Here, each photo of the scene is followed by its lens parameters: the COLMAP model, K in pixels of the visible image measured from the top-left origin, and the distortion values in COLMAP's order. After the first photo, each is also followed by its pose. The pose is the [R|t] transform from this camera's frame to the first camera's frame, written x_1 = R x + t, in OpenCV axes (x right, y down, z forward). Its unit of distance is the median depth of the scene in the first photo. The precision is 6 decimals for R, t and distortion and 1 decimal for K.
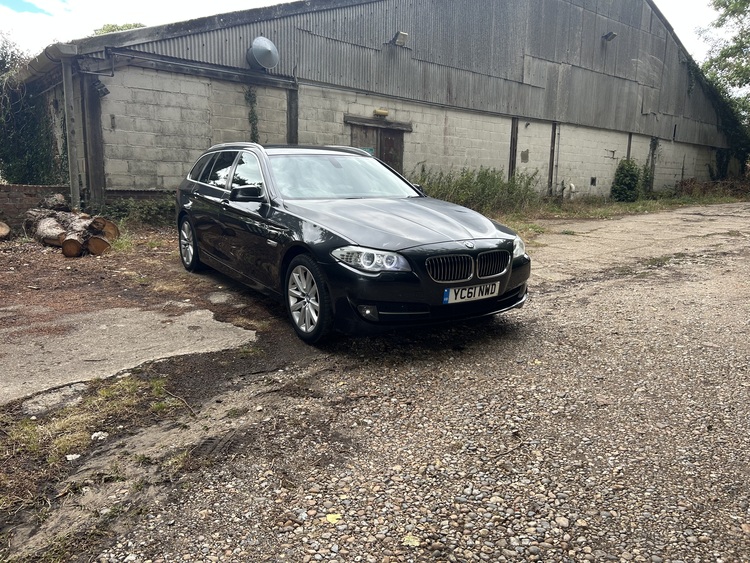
lens RADIAL K [[574.7, 0, 380.0], [0, 574.7, 282.1], [0, 0, 1]] dist [0.020631, -0.018408]
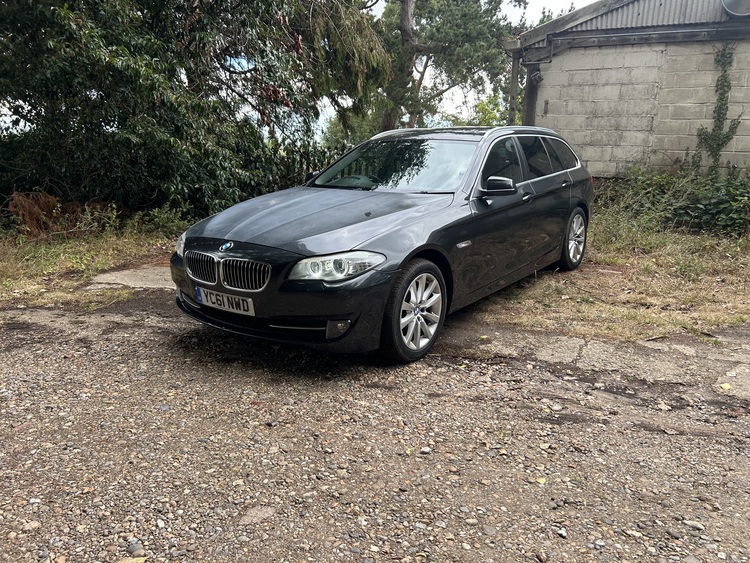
lens RADIAL K [[574.7, 0, 377.2], [0, 574.7, 280.2], [0, 0, 1]] dist [0.020631, -0.018408]
pose [[0.318873, 0.204861, -0.925393, 0.444161], [-0.179446, 0.971752, 0.153290, -0.080396], [0.930655, 0.117178, 0.346627, 0.391876]]
